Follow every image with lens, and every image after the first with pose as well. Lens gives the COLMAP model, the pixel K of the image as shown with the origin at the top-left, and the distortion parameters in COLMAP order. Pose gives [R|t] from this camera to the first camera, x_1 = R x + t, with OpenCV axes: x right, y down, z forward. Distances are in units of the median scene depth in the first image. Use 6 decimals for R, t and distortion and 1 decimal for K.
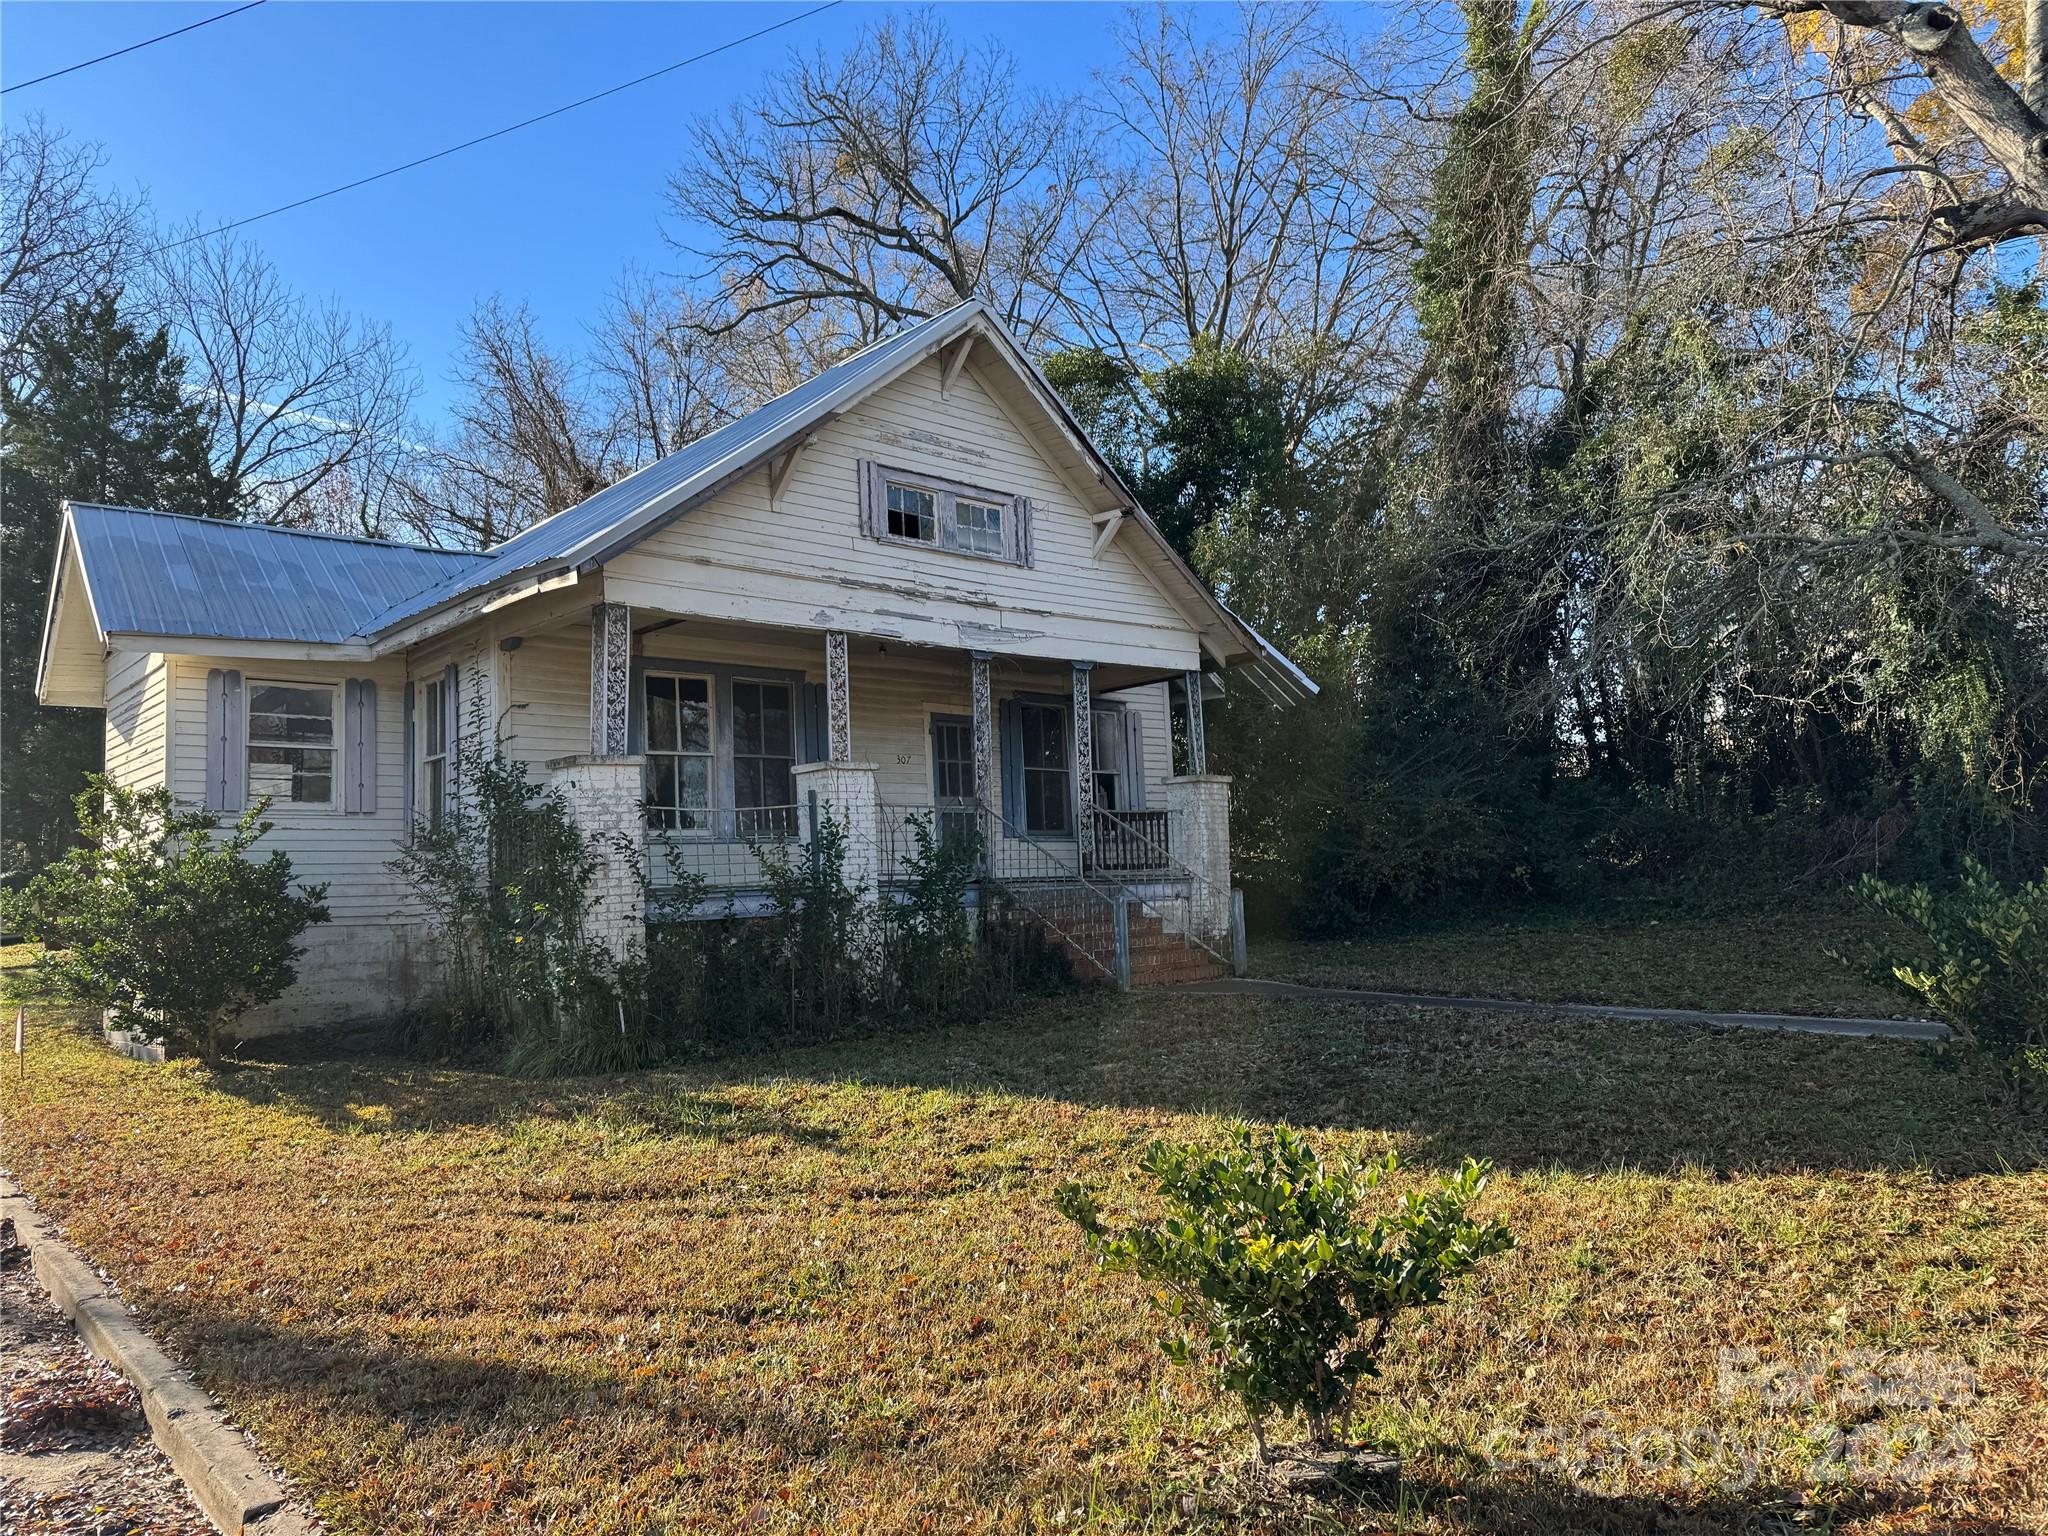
lens RADIAL K [[1433.4, 0, 1087.5], [0, 1433.4, 796.5], [0, 0, 1]] dist [-0.052145, -0.001732]
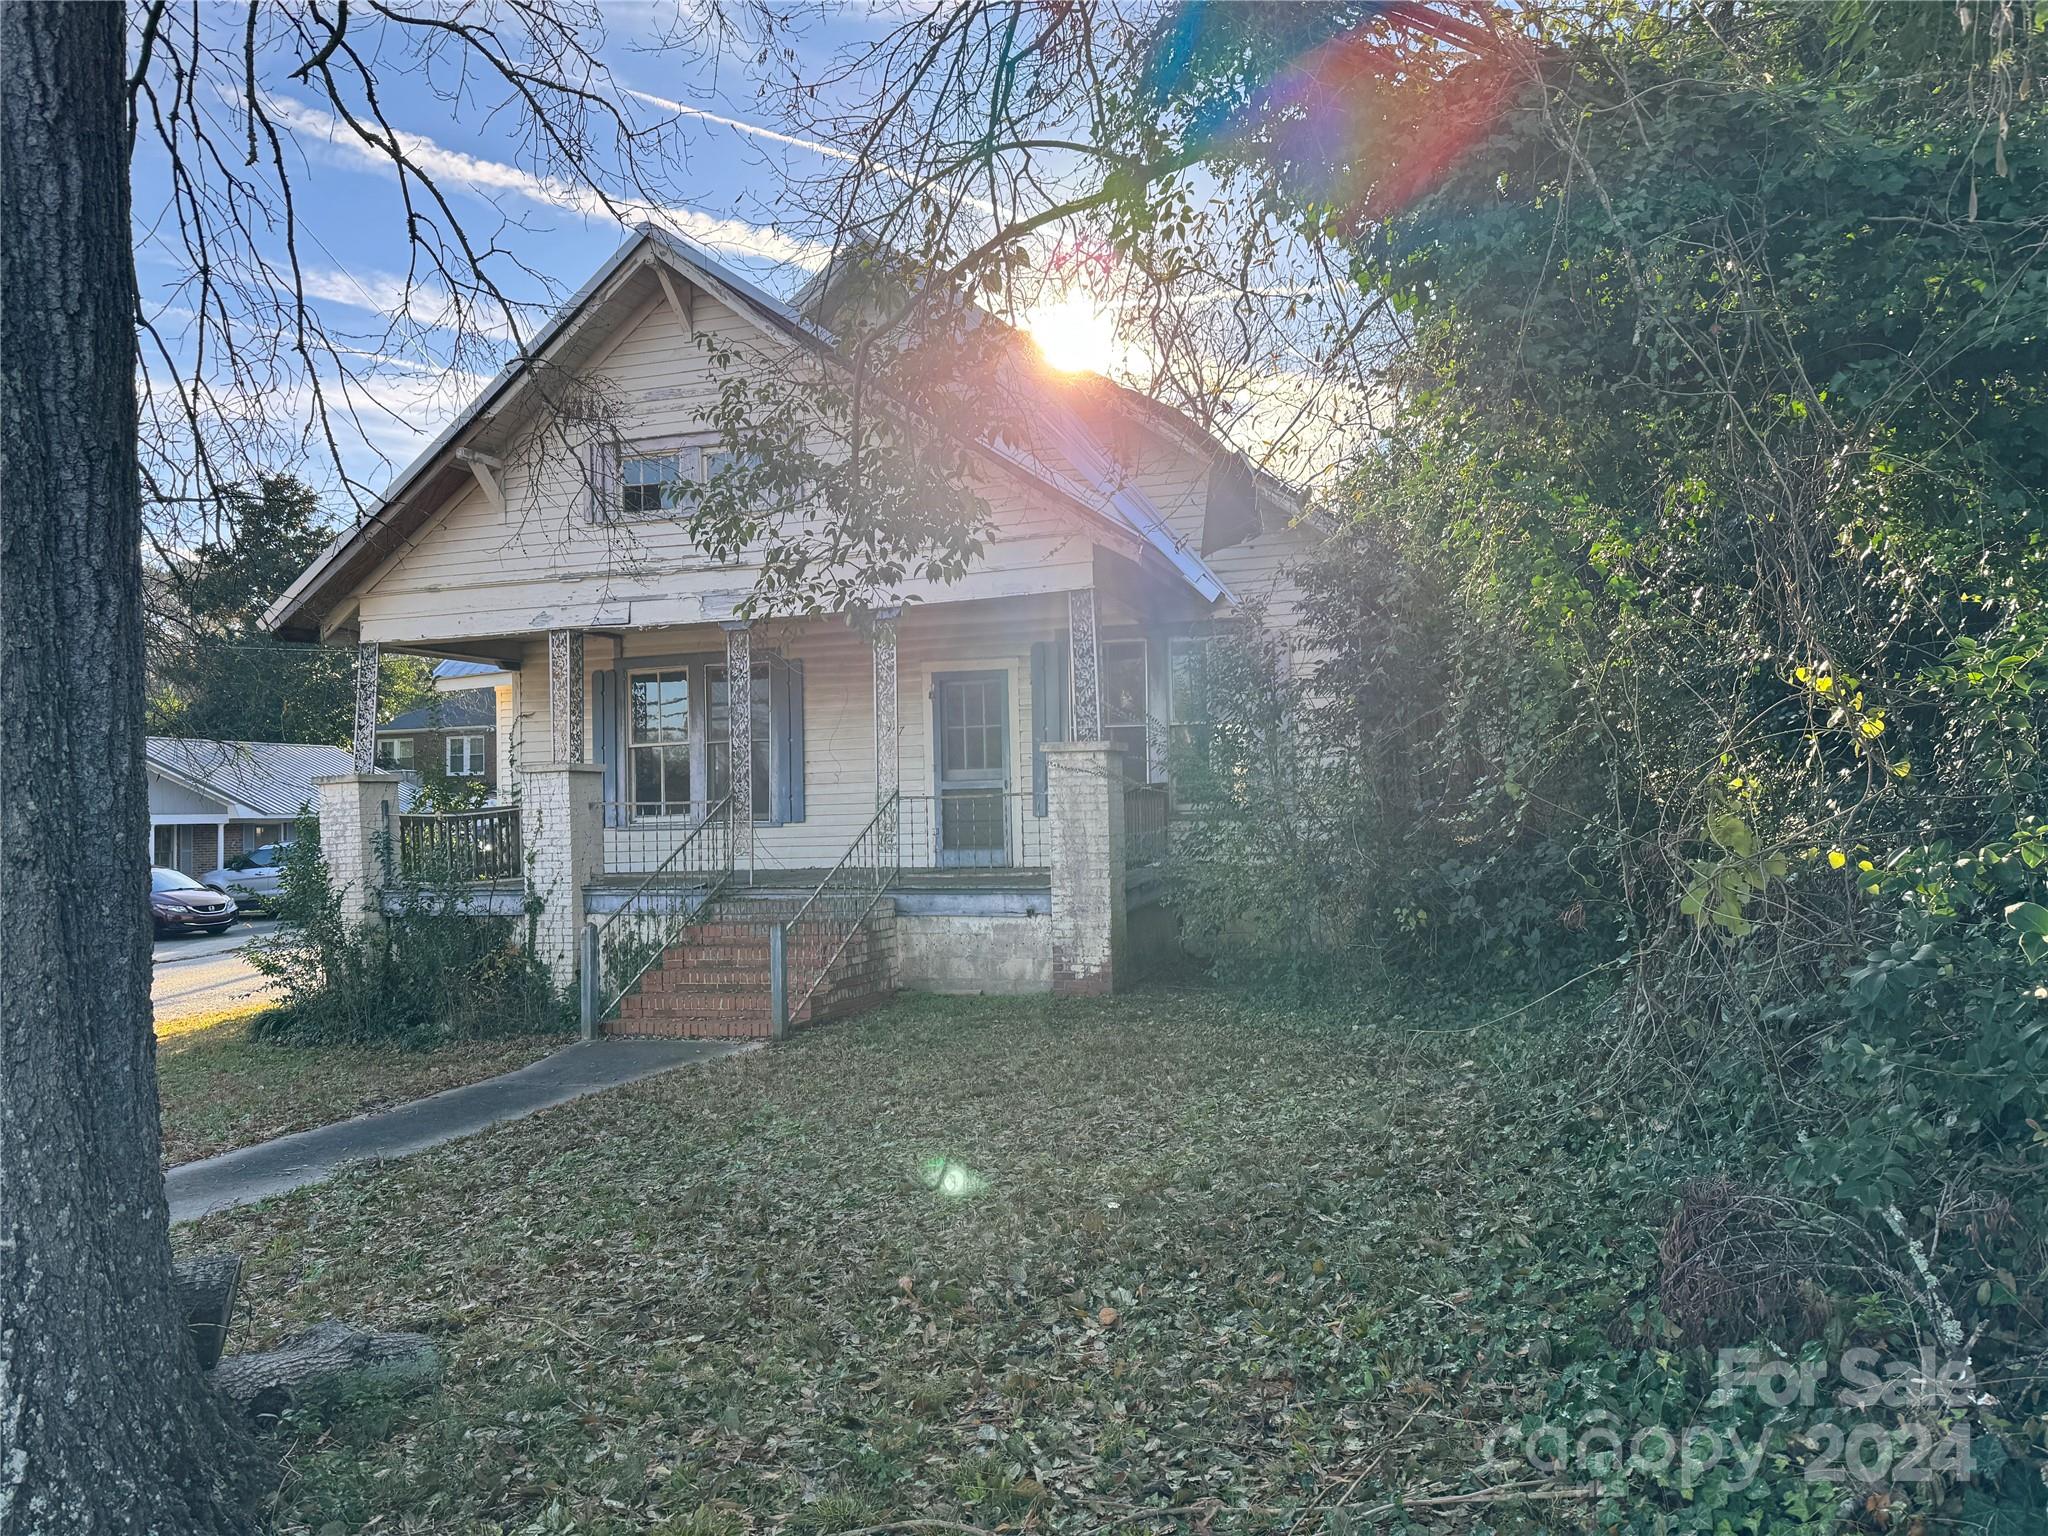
lens RADIAL K [[1425.9, 0, 1024.0], [0, 1425.9, 768.0], [0, 0, 1]] dist [0.000409, -0.002541]
pose [[0.485032, -0.006649, -0.874471, 0.767632], [0.061252, 0.997774, 0.026387, -0.024436], [0.872349, -0.066361, 0.484359, 0.729160]]
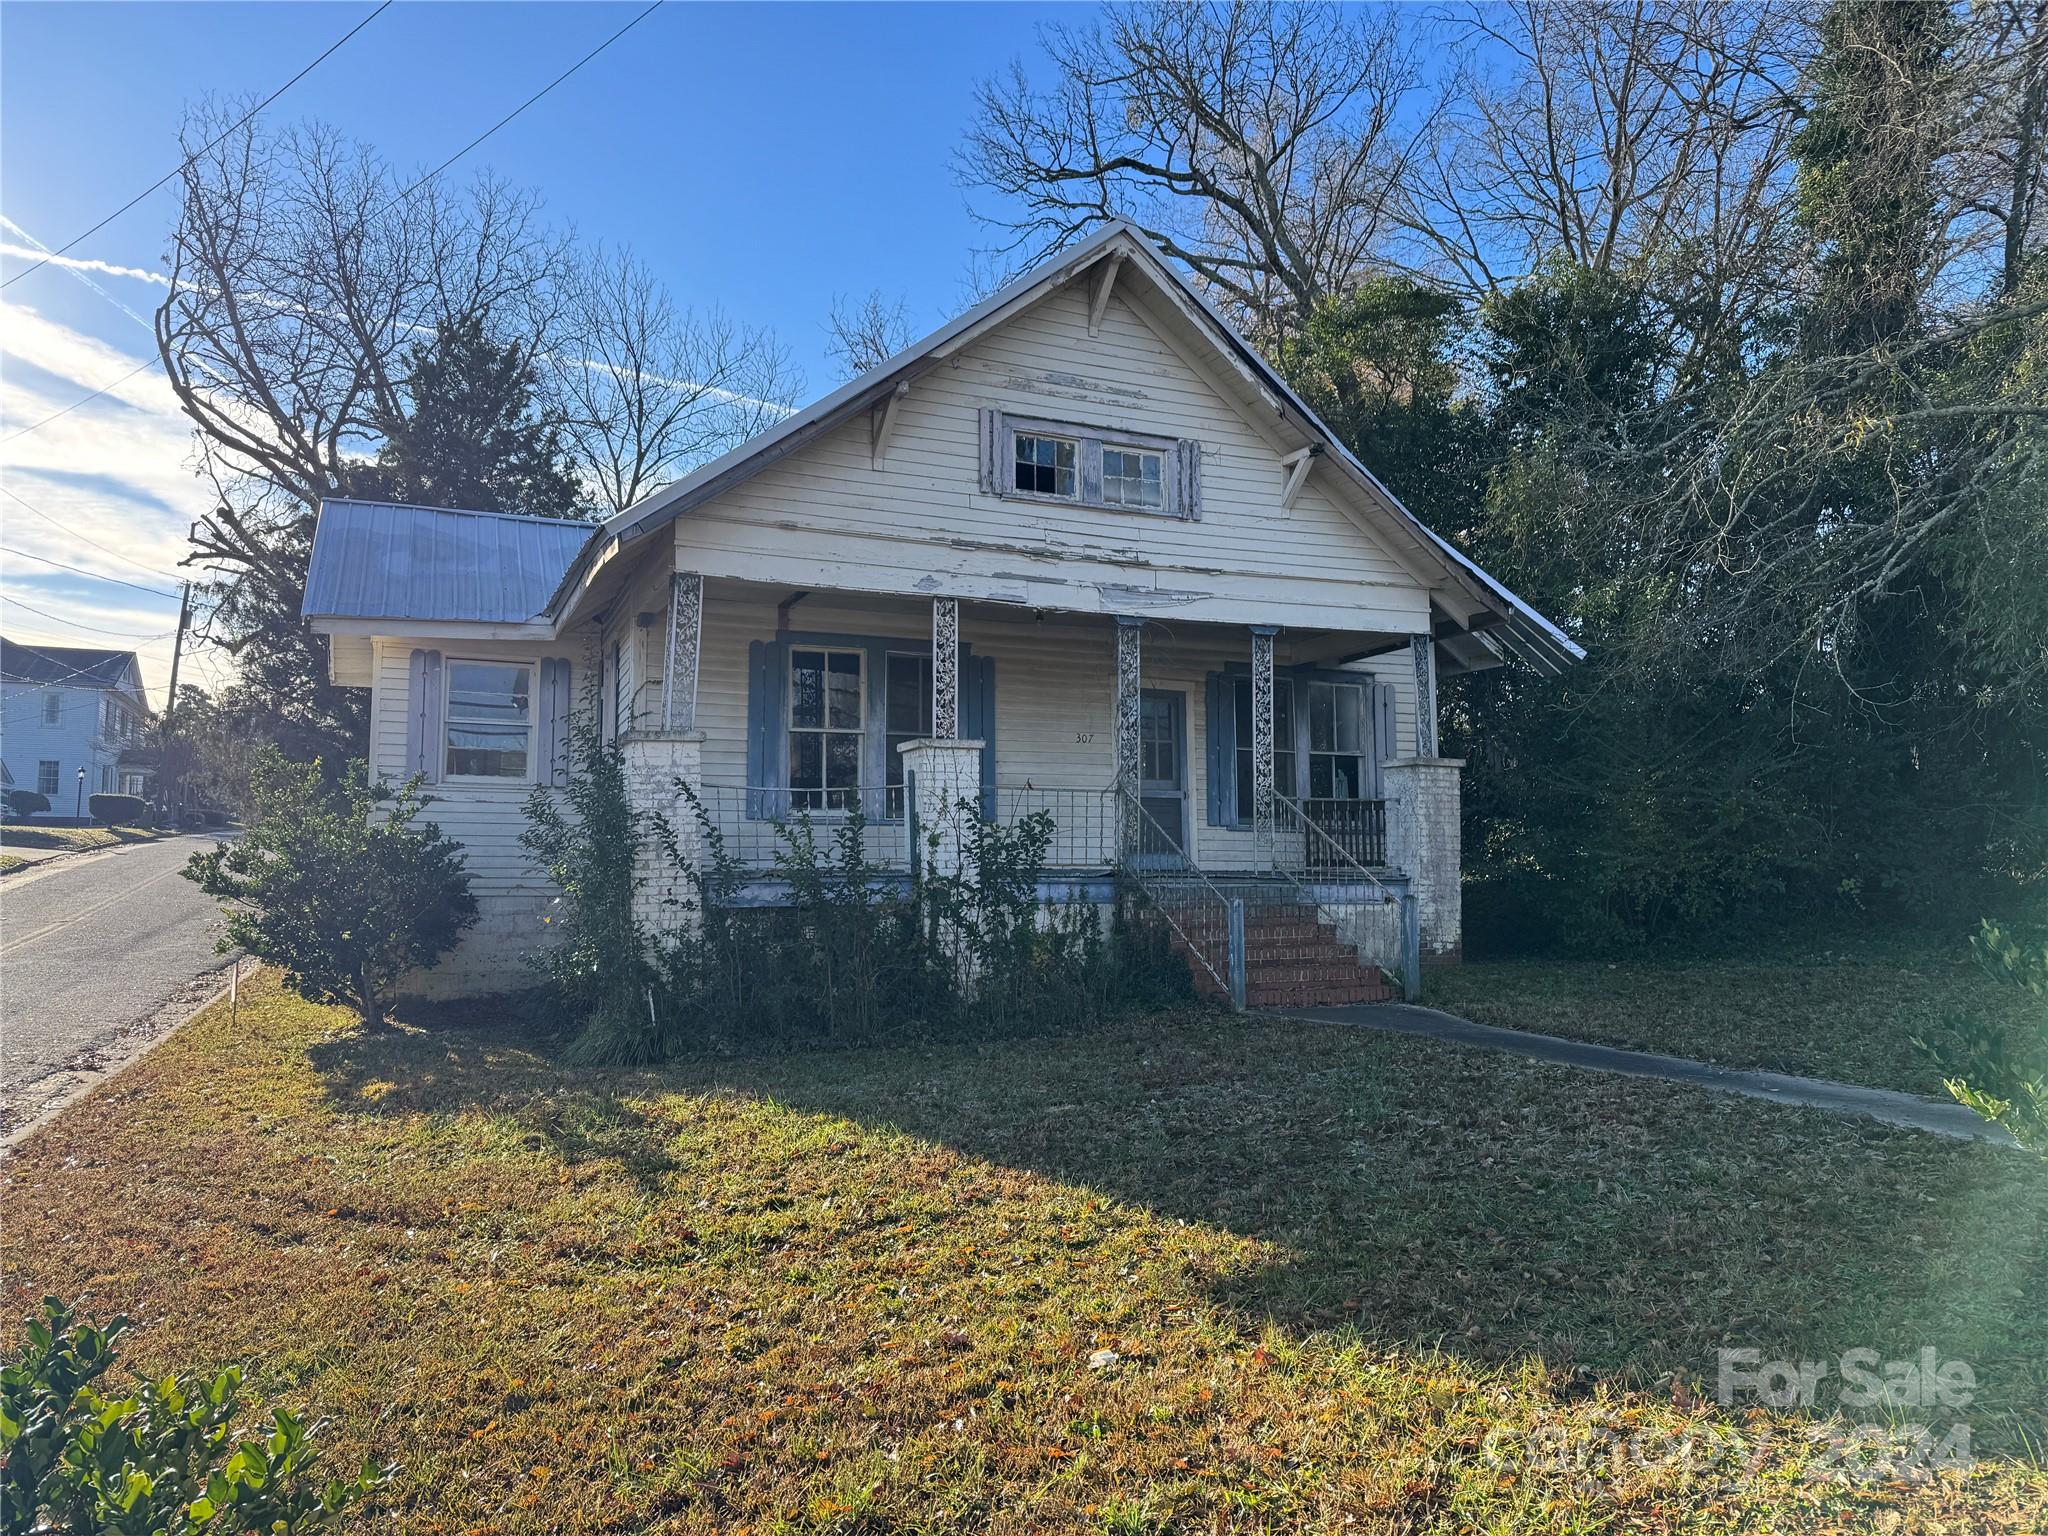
lens RADIAL K [[1425.9, 0, 1024.0], [0, 1425.9, 768.0], [0, 0, 1]] dist [0.000409, -0.002541]
pose [[0.933014, 0.010711, -0.359680, 0.184666], [-0.013138, 0.999904, -0.004302, -0.002415], [0.359600, 0.008740, 0.933066, 0.150246]]
